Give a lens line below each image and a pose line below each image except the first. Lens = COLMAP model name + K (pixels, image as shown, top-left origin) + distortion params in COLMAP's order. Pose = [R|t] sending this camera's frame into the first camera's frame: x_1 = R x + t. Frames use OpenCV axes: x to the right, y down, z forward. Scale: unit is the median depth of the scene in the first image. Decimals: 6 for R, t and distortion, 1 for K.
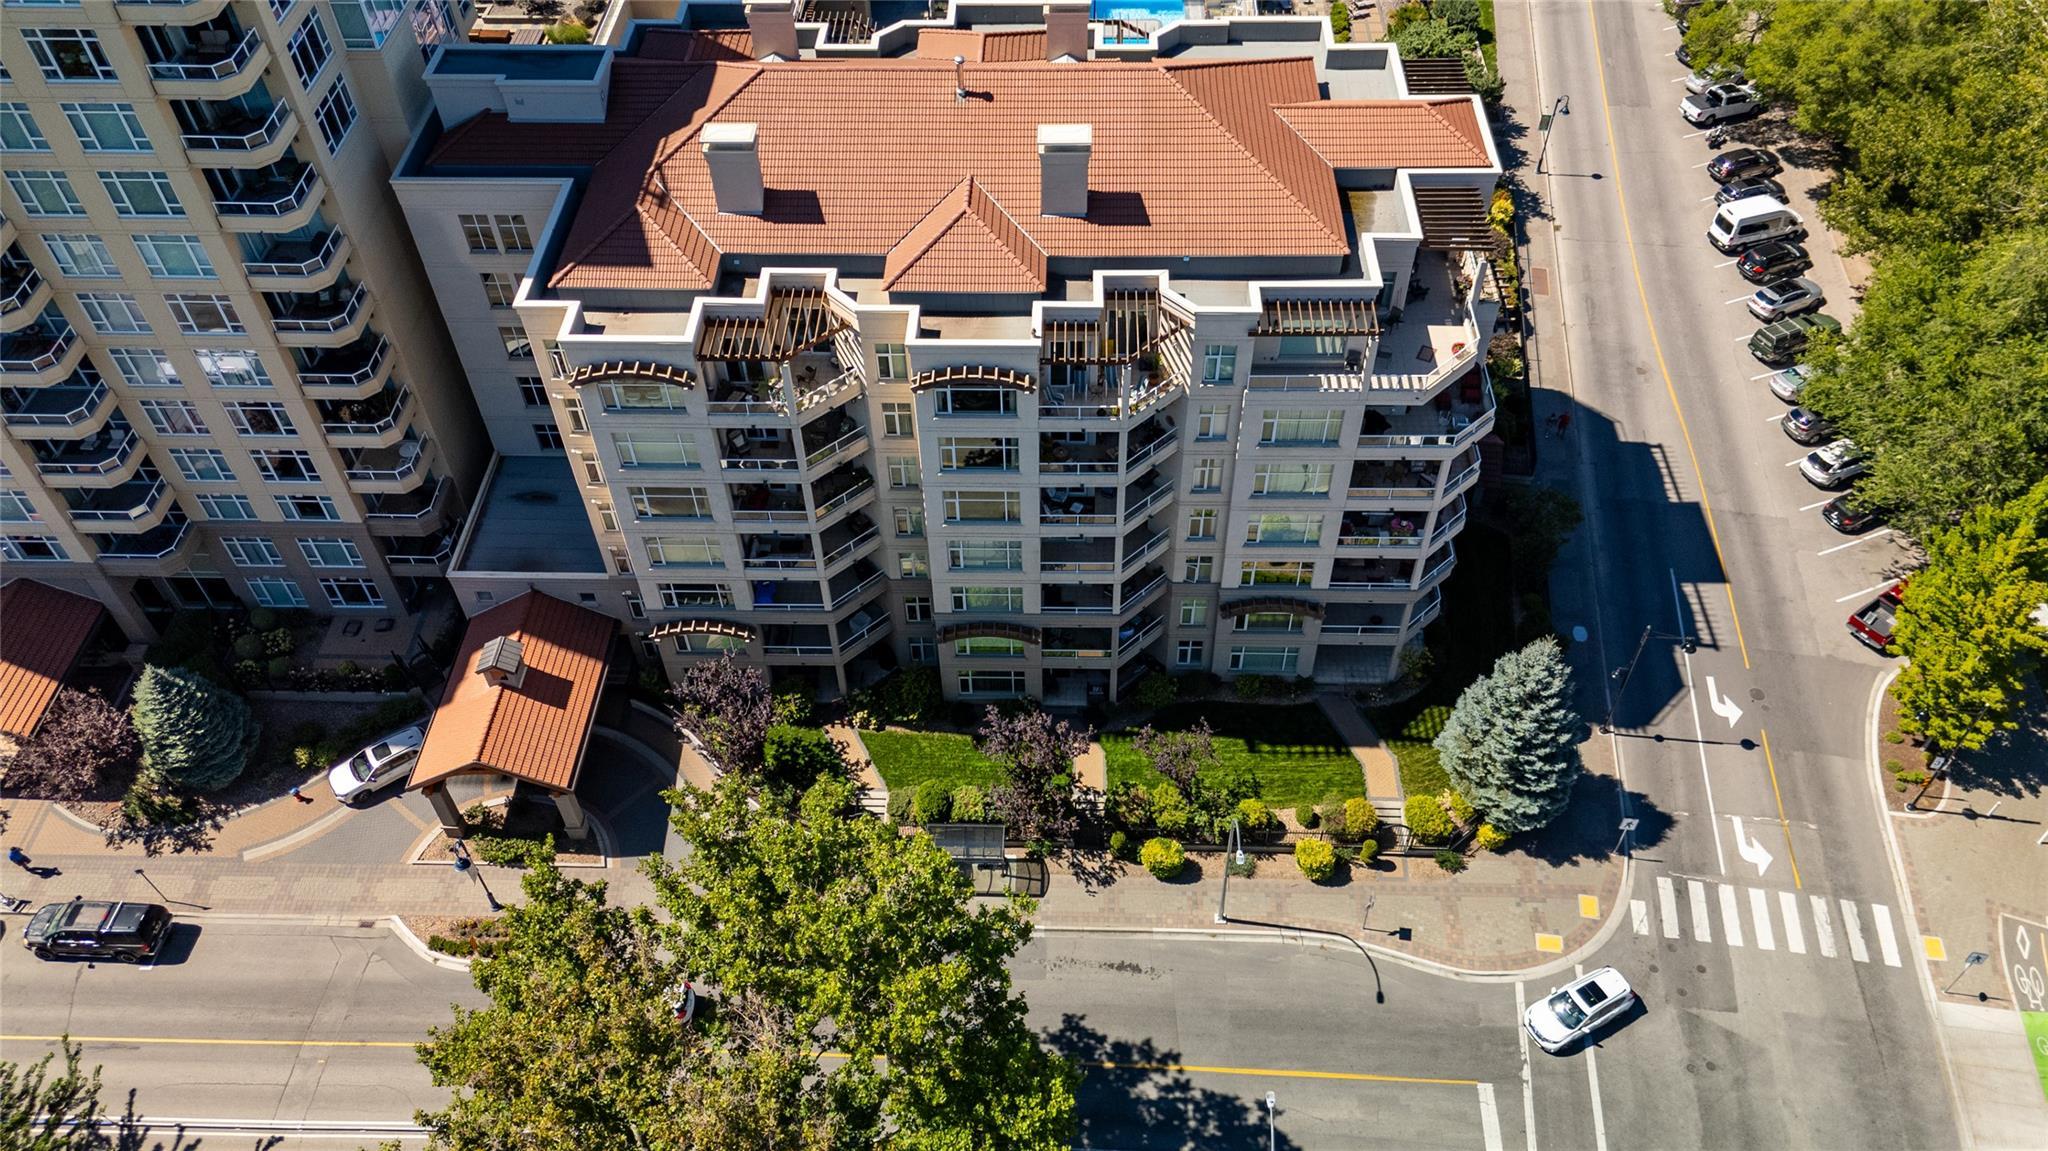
lens RADIAL K [[1479.7, 0, 1024.0], [0, 1479.7, 575.5], [0, 0, 1]] dist [0.110666, 0.000261]
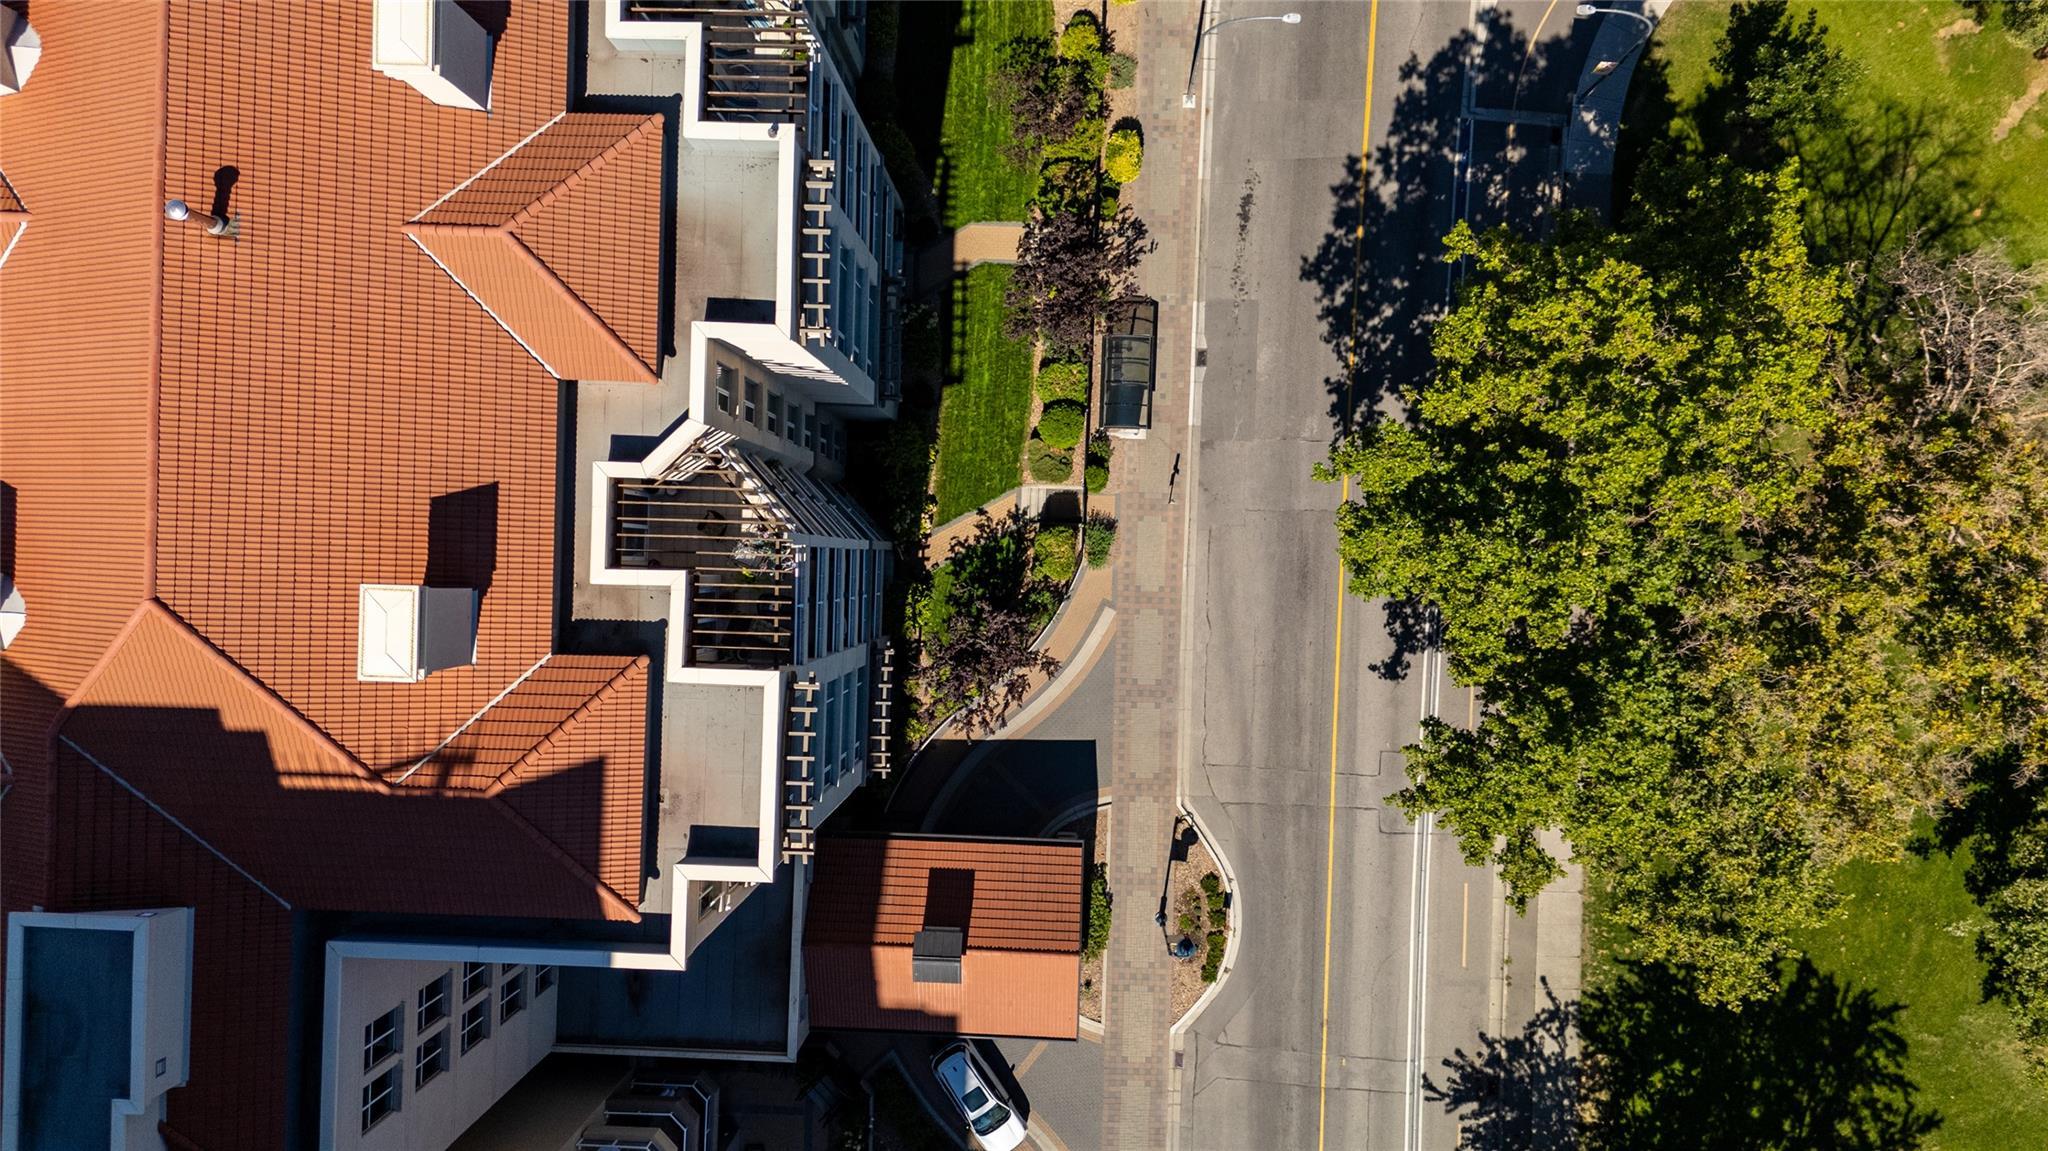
lens RADIAL K [[1532.5, 0, 1024.0], [0, 1532.5, 575.5], [0, 0, 1]] dist [0.107589, -0.140693]
pose [[0.002052, -0.999864, 0.016368, -0.177187], [0.755224, 0.012278, 0.655352, -0.473638], [-0.655464, 0.011016, 0.755146, 0.394881]]
